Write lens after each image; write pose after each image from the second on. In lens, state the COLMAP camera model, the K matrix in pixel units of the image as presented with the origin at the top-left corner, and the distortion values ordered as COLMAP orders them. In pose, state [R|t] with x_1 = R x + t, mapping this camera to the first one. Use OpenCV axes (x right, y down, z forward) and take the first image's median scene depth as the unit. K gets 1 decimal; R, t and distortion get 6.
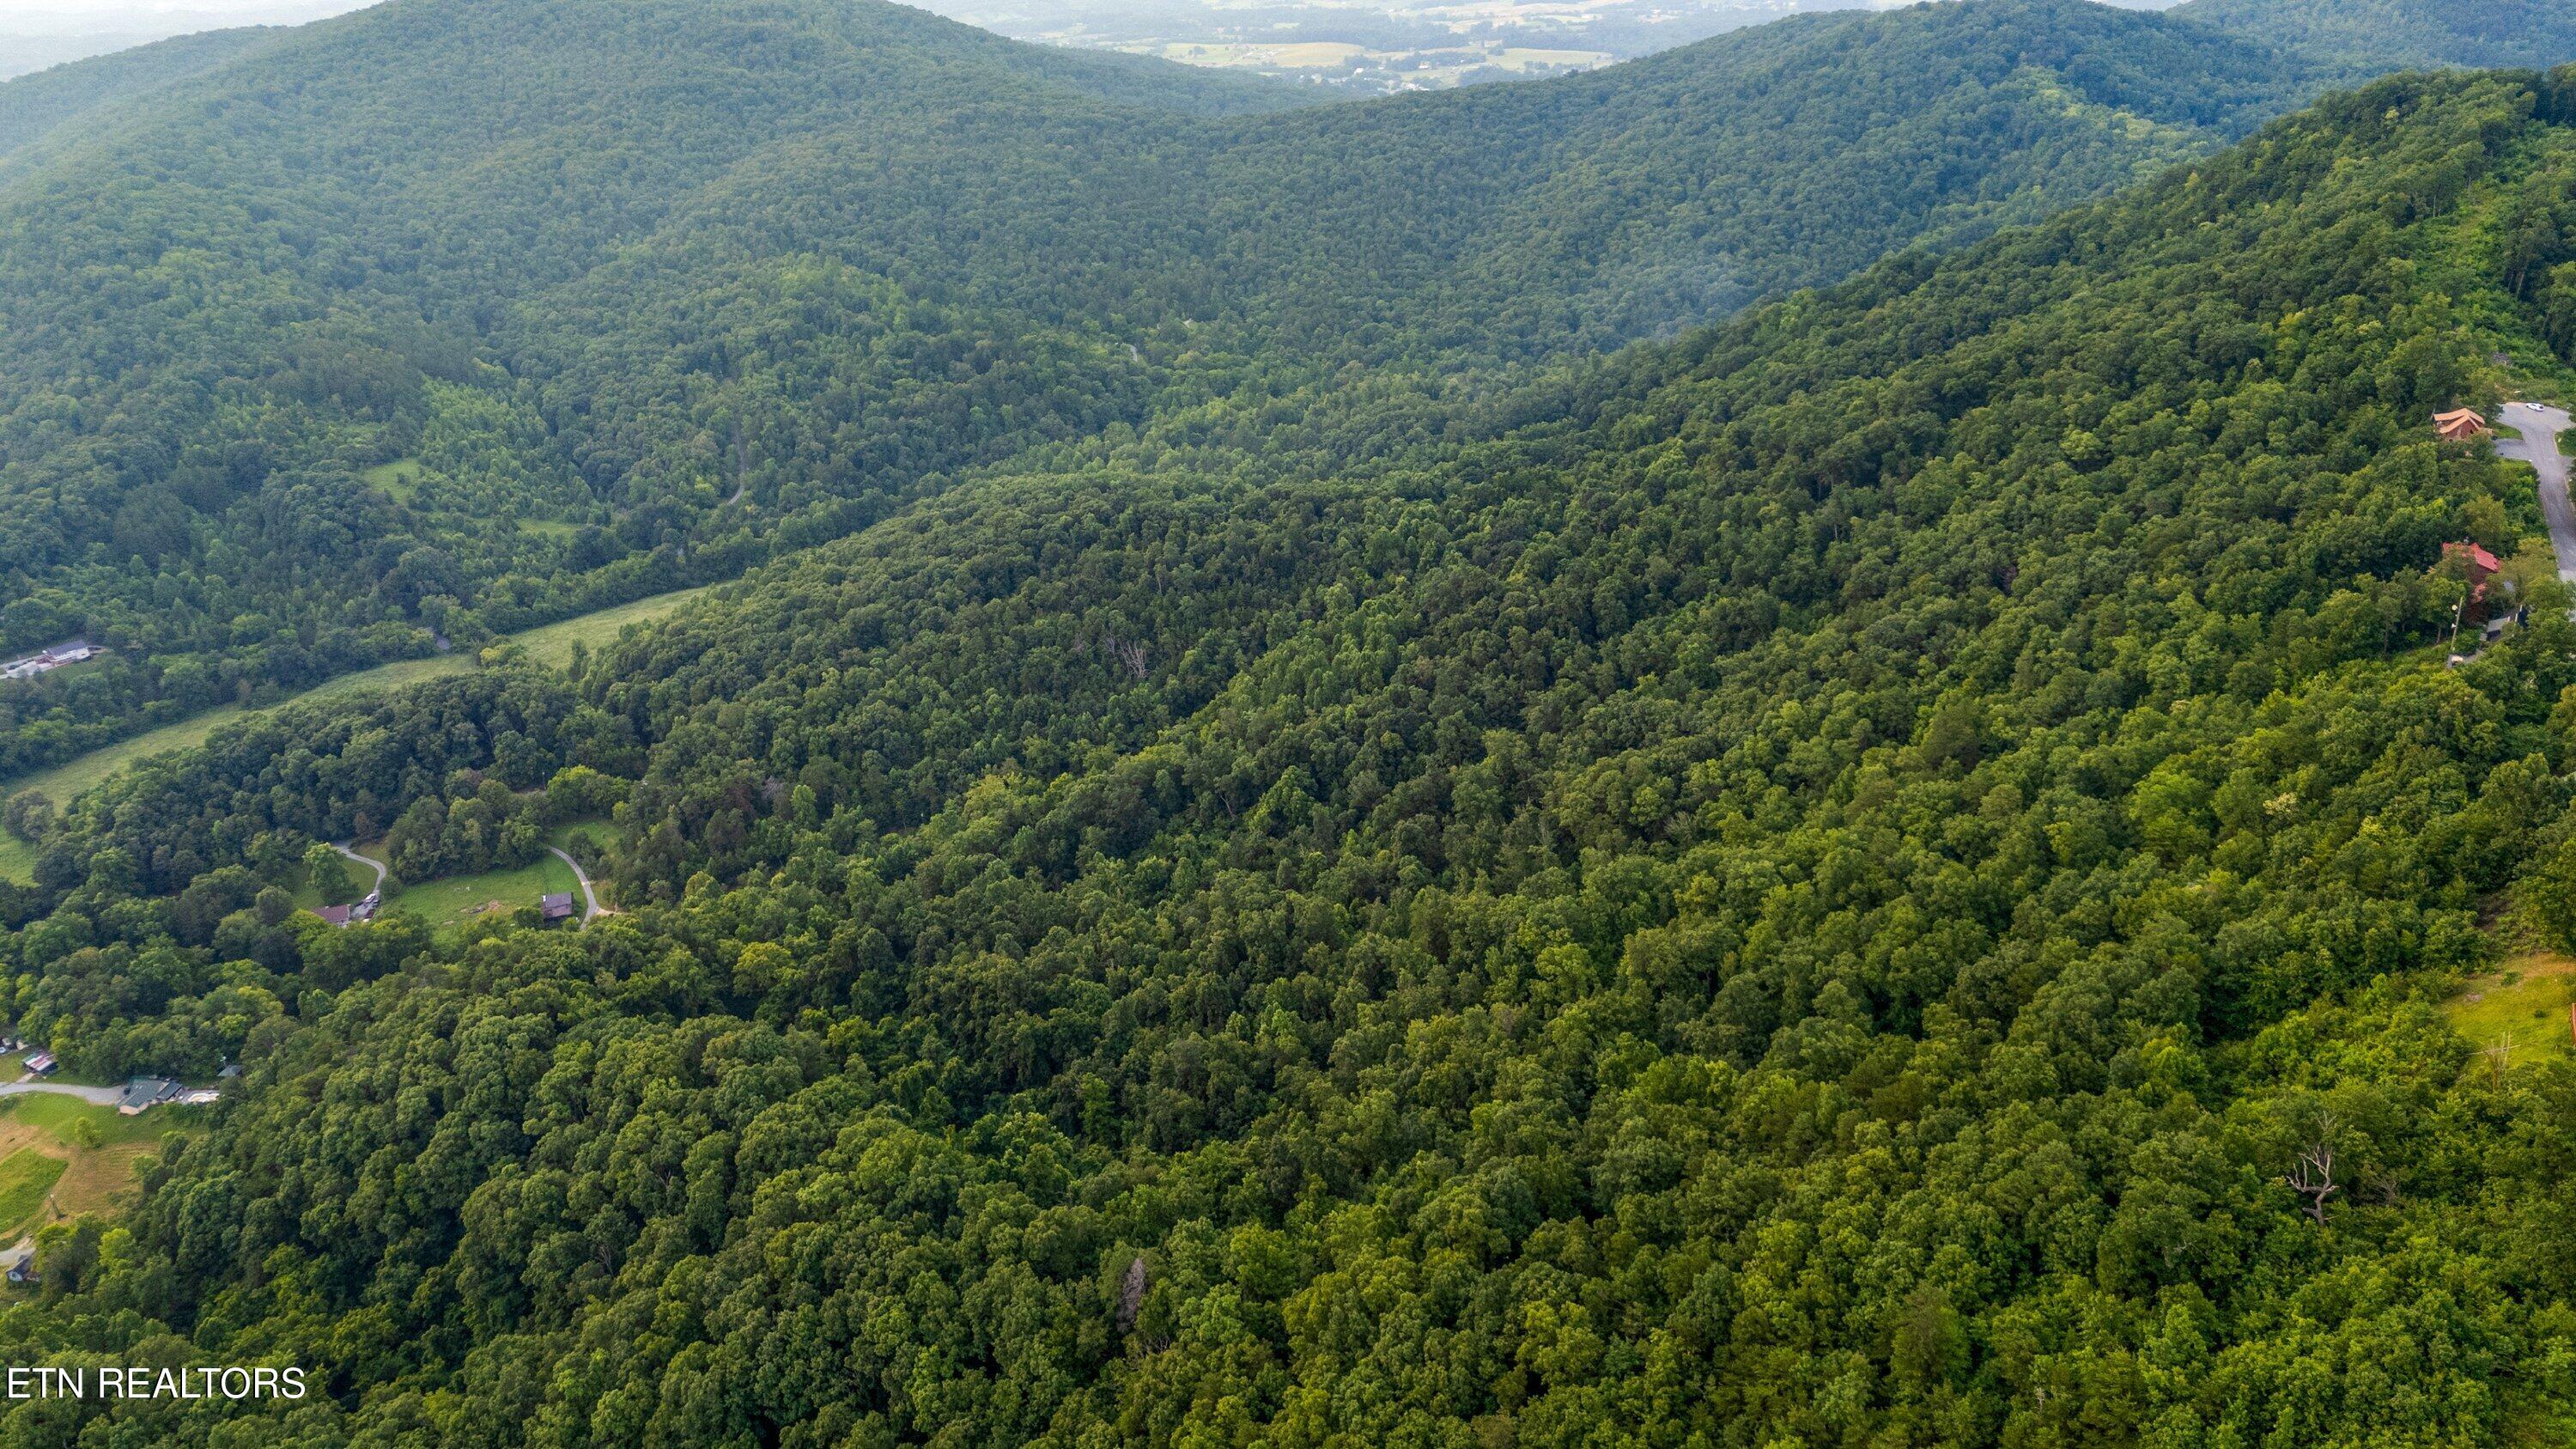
lens RADIAL K [[1898.1, 0, 1272.0], [0, 1898.1, 730.1], [0, 0, 1]] dist [0.062516, -0.042865]
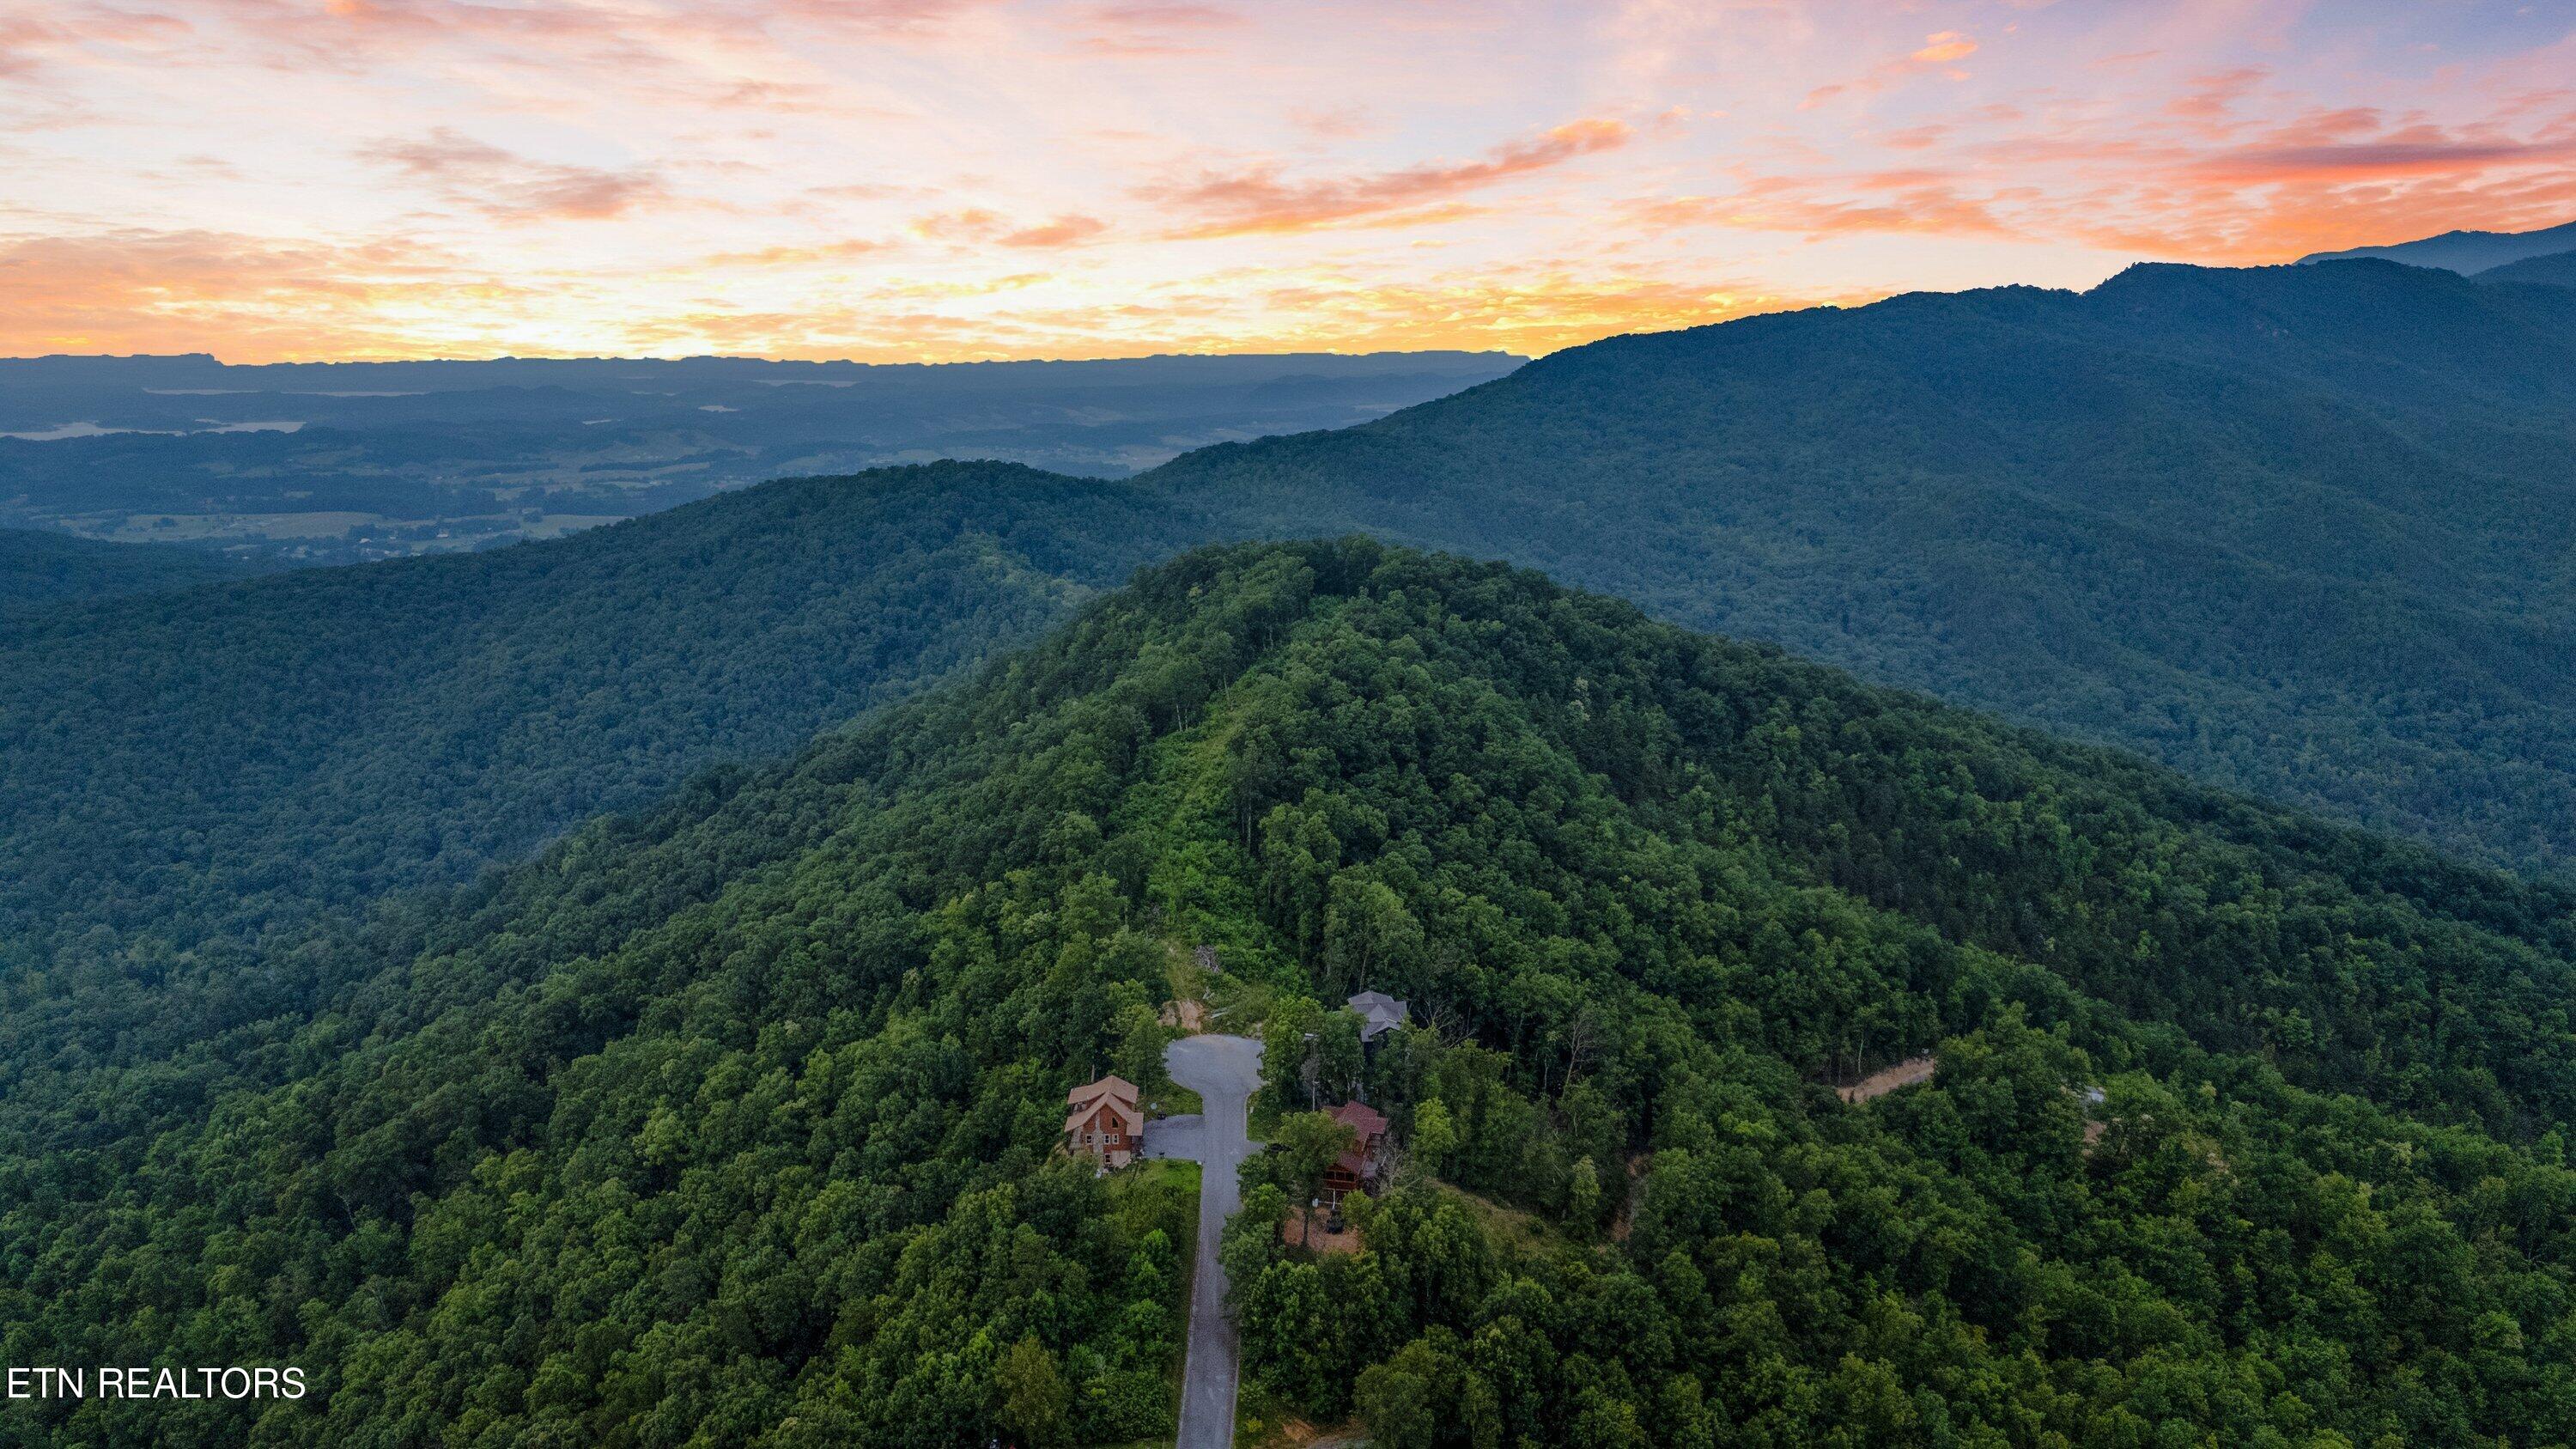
lens RADIAL K [[1976.4, 0, 1288.0], [0, 1976.4, 724.5], [0, 0, 1]] dist [0.048920, -0.040778]
pose [[0.900770, -0.063074, 0.429691, 0.122004], [0.161272, 0.967232, -0.196098, -0.043064], [-0.403242, 0.245937, 0.881426, 0.117312]]
